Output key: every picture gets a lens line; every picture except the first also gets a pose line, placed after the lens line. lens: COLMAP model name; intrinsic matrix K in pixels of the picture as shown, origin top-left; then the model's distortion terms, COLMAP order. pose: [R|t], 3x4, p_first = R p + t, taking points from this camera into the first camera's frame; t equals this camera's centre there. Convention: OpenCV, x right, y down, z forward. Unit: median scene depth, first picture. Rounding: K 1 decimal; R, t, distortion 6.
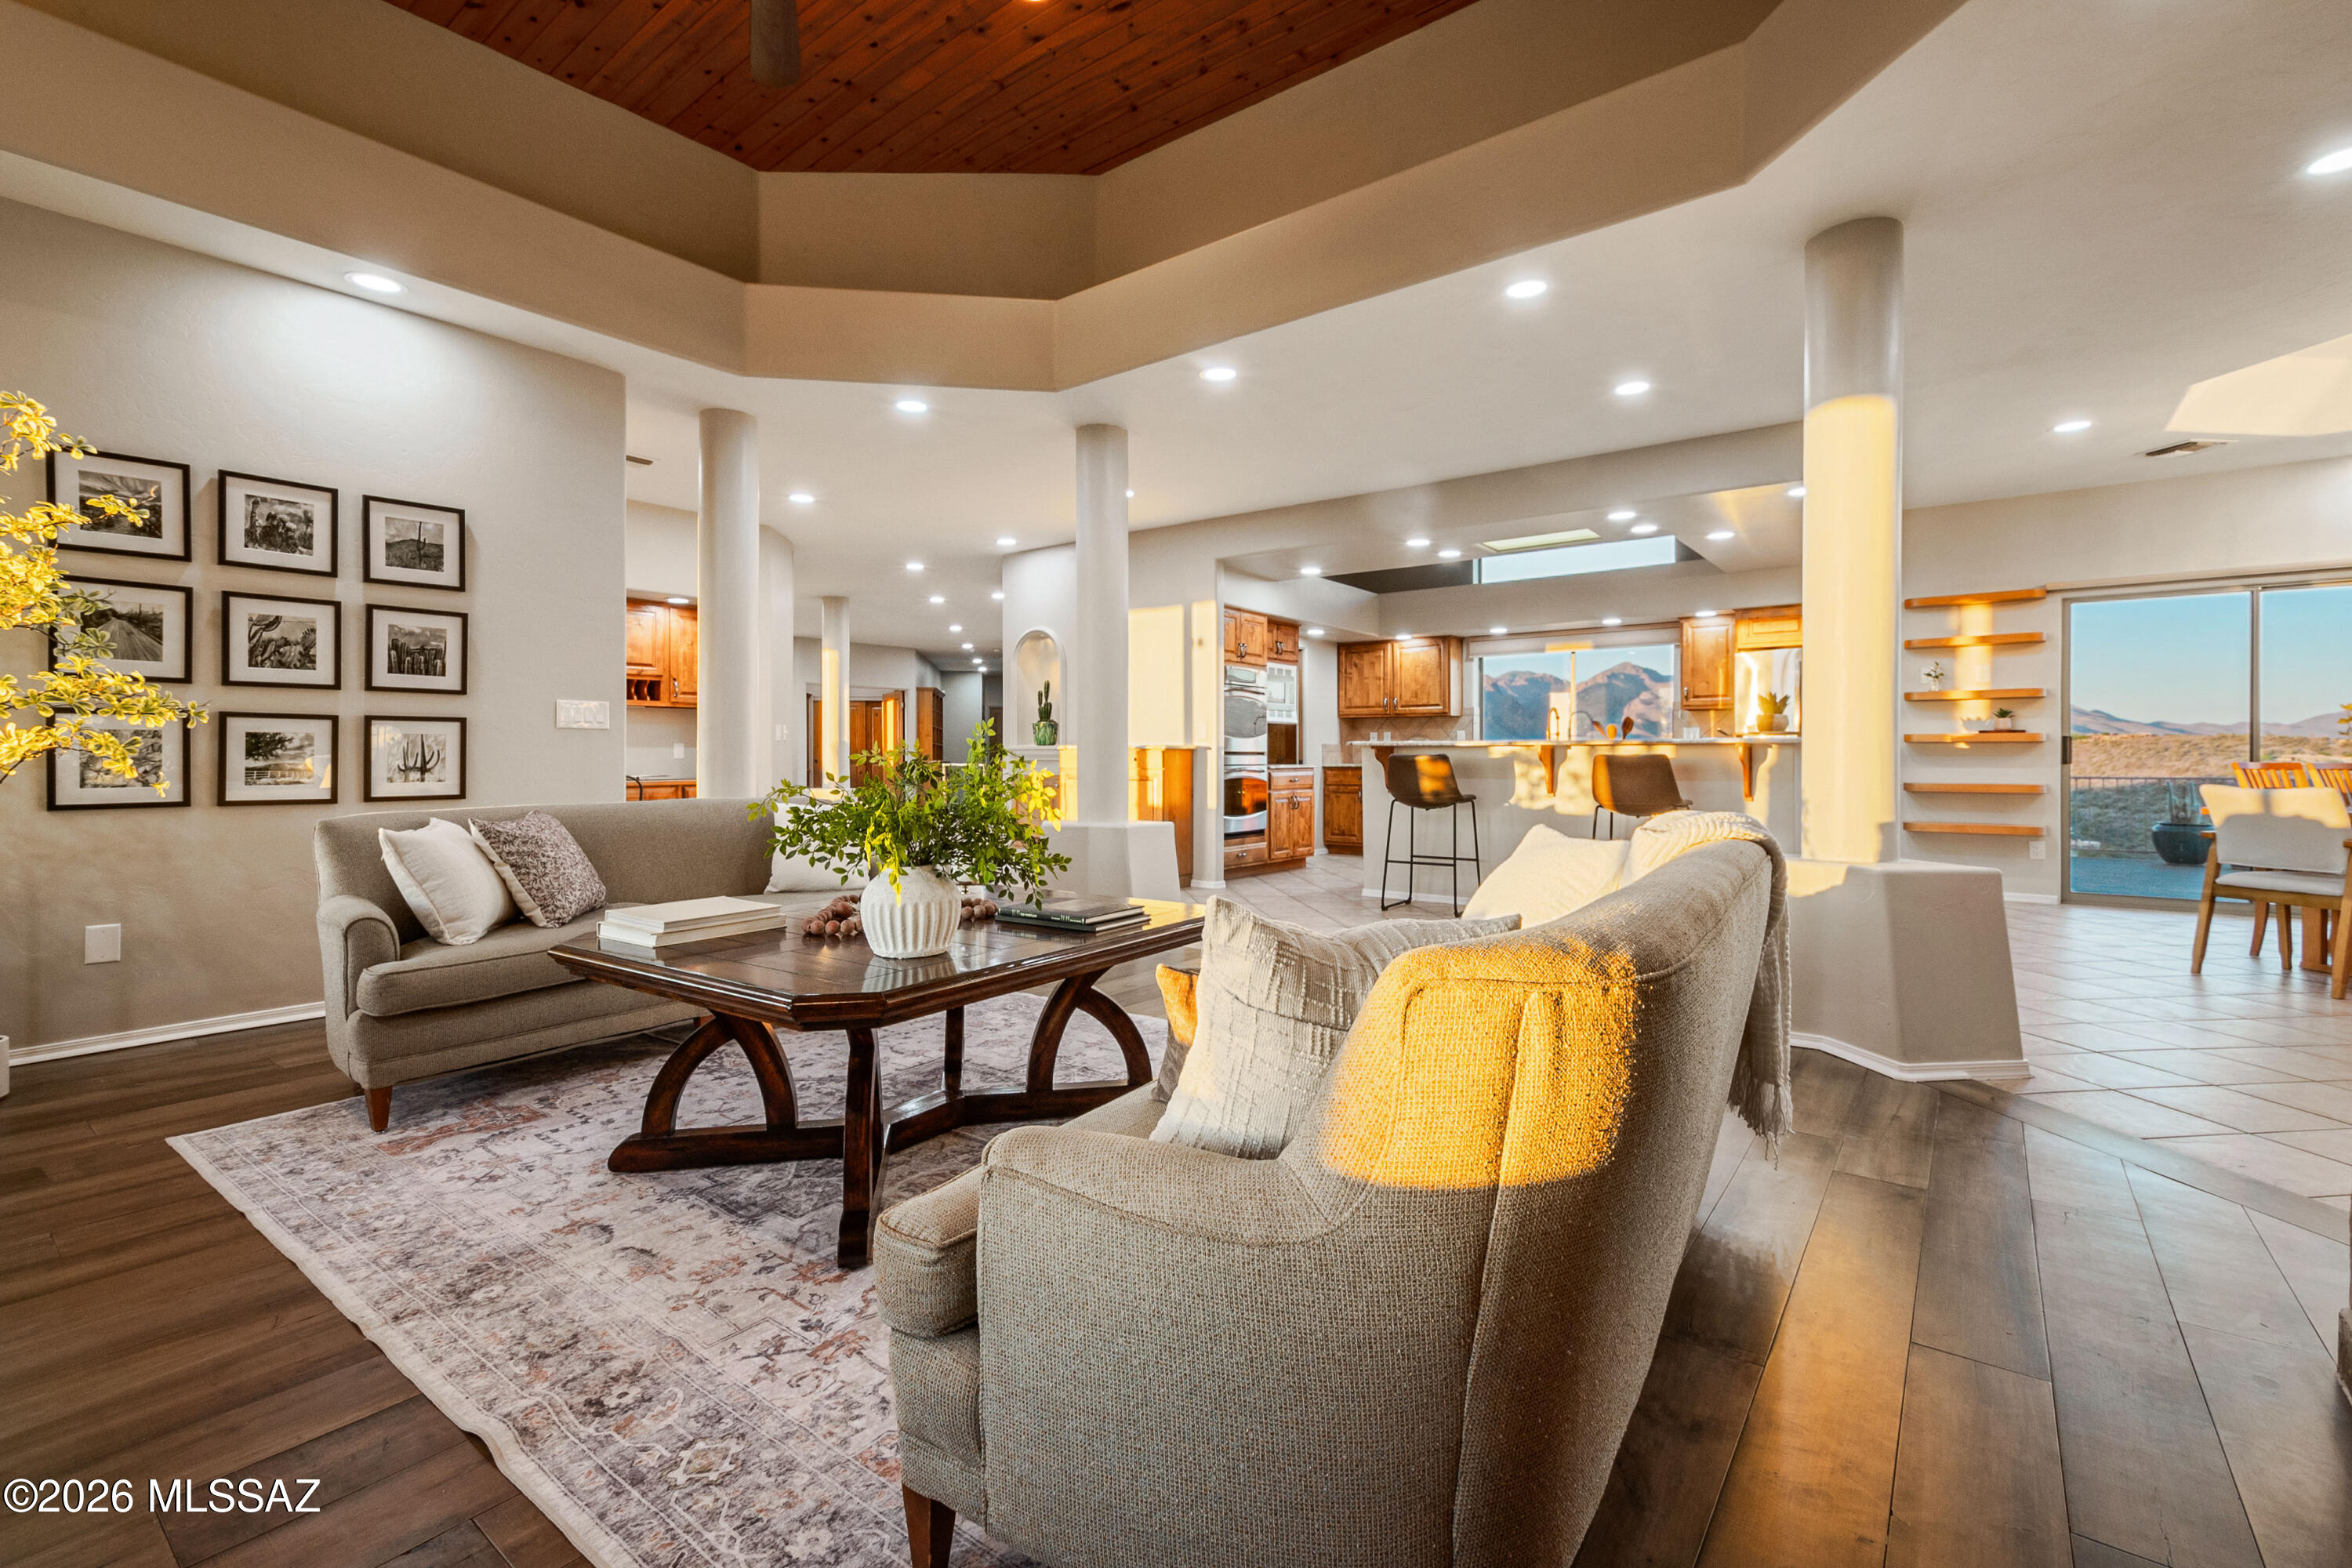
lens RADIAL K [[1026.0, 0, 1179.9], [0, 1026.0, 755.0], [0, 0, 1]] dist [0.001724, -0.000031]
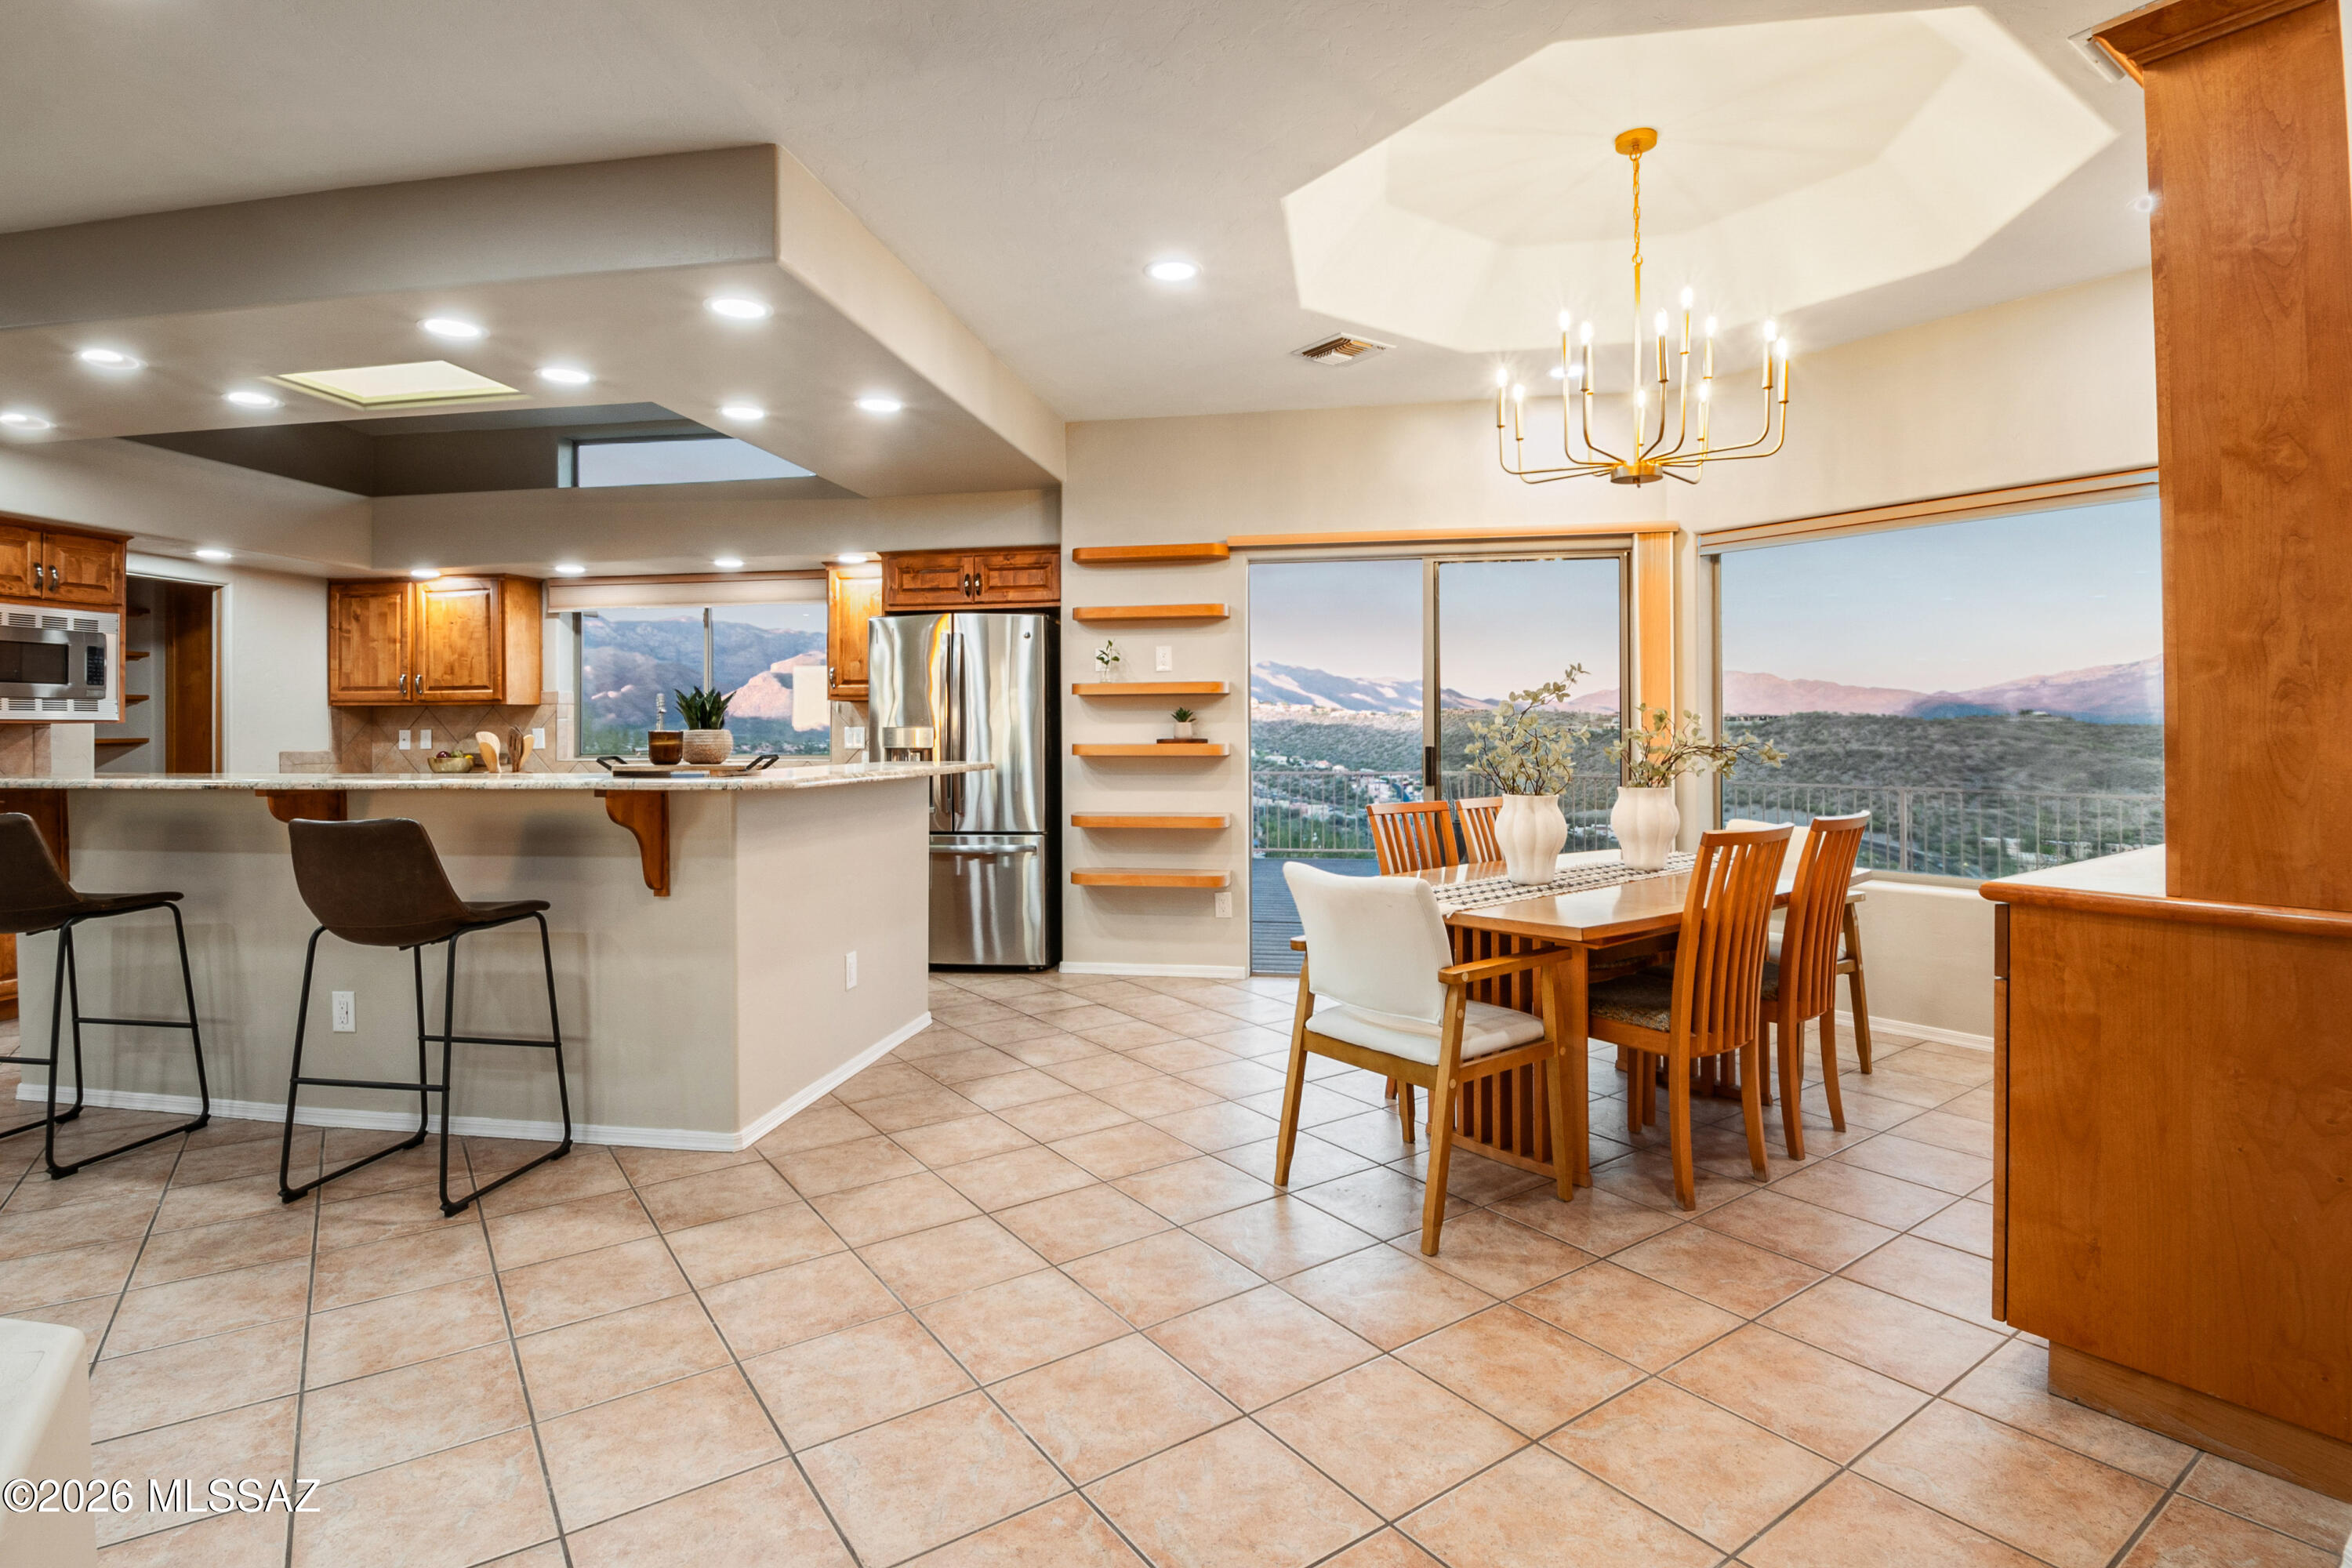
lens RADIAL K [[1139.2, 0, 1172.7], [0, 1139.2, 732.6], [0, 0, 1]] dist [0.002683, -0.019910]
pose [[0.880673, -0.006578, 0.473680, 0.378243], [0.005317, 0.999978, 0.004001, -0.029292], [-0.473695, -0.001005, 0.880688, 0.274927]]
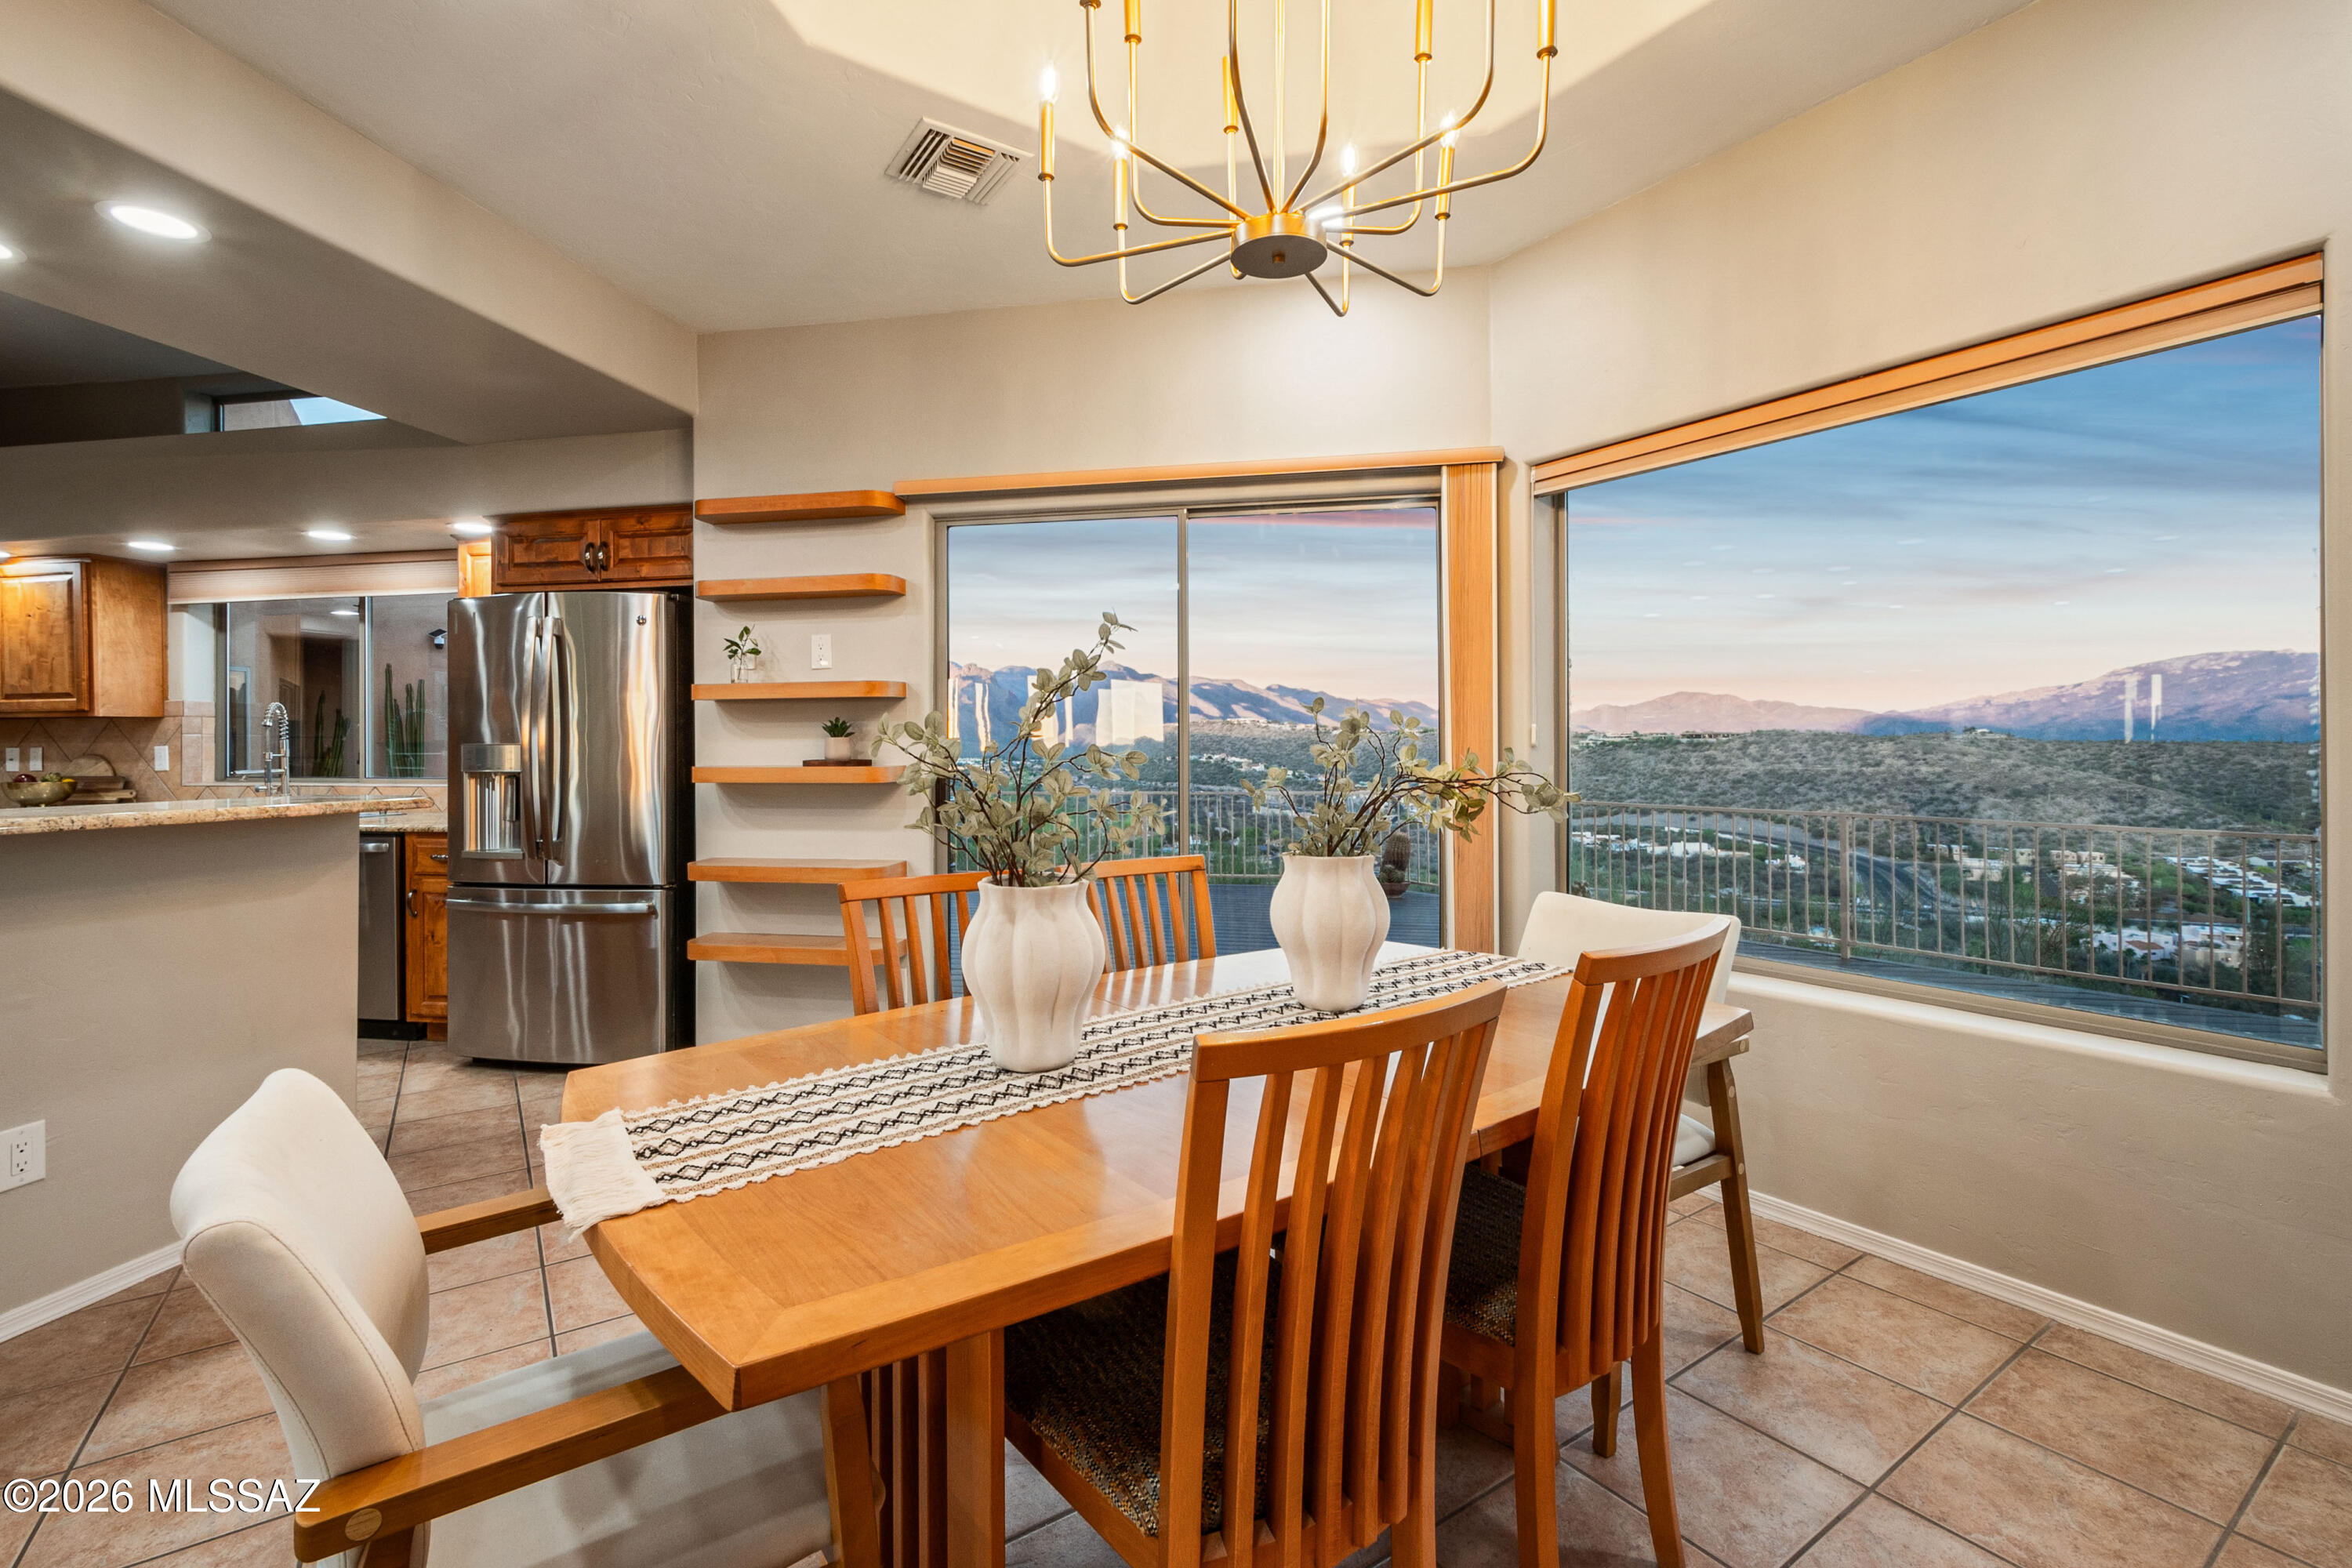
lens RADIAL K [[1028.5, 0, 1174.8], [0, 1028.5, 744.1], [0, 0, 1]] dist [0.001320, 0.000002]
pose [[0.886936, -0.004763, 0.461867, 0.642951], [0.005713, 0.999983, -0.000660, -0.028682], [-0.461856, 0.003224, 0.886949, 0.411920]]
